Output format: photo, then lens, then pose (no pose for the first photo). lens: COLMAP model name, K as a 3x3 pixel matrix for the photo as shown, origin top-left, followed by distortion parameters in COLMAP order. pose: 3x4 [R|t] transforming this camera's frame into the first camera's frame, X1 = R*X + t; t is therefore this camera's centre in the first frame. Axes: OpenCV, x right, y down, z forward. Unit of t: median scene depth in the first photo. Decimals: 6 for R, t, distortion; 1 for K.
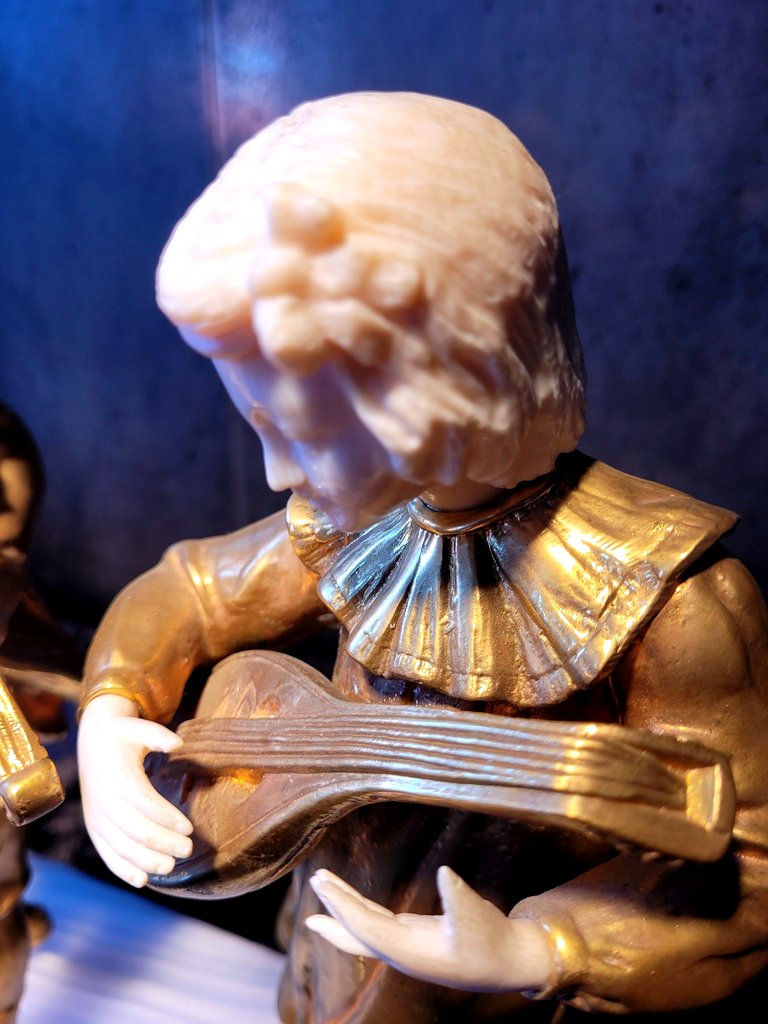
lens RADIAL K [[803.0, 0, 384.0], [0, 803.0, 512.0], [0, 0, 1]] dist [-0.030745, -0.002564]
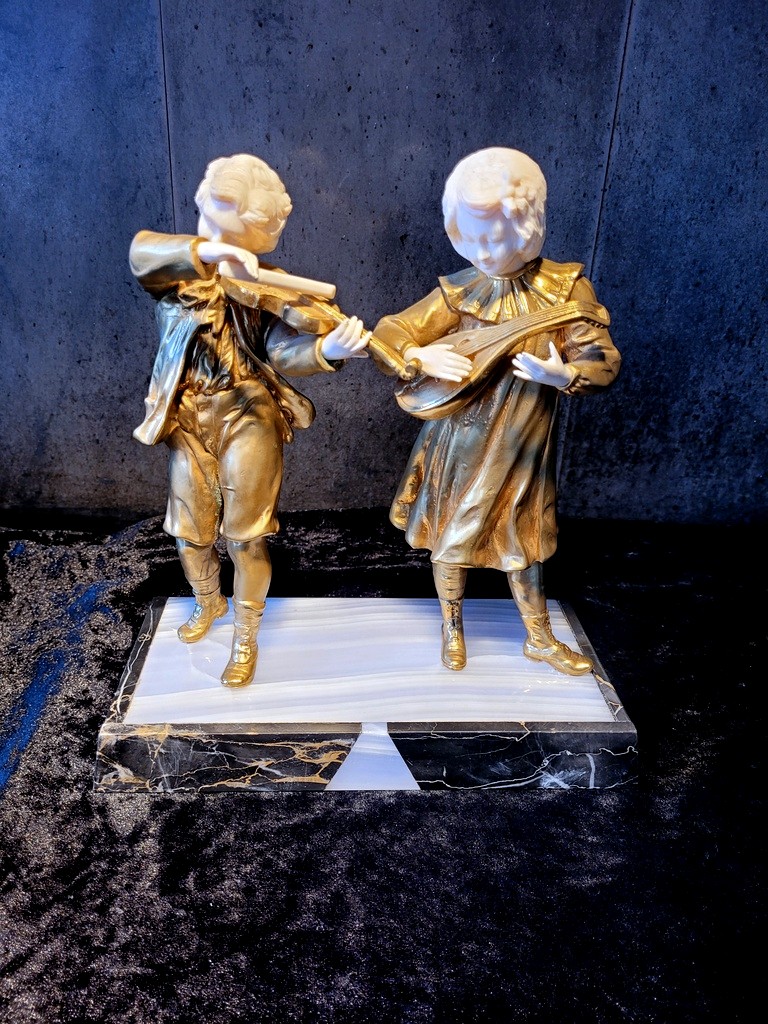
lens RADIAL K [[767.3, 0, 384.0], [0, 767.3, 512.0], [0, 0, 1]] dist [0.003973, -0.009450]
pose [[0.899542, -0.165192, 0.404395, -1.570277], [0.169720, 0.985177, 0.024908, 0.689811], [-0.402516, 0.046228, 0.914245, -1.423894]]
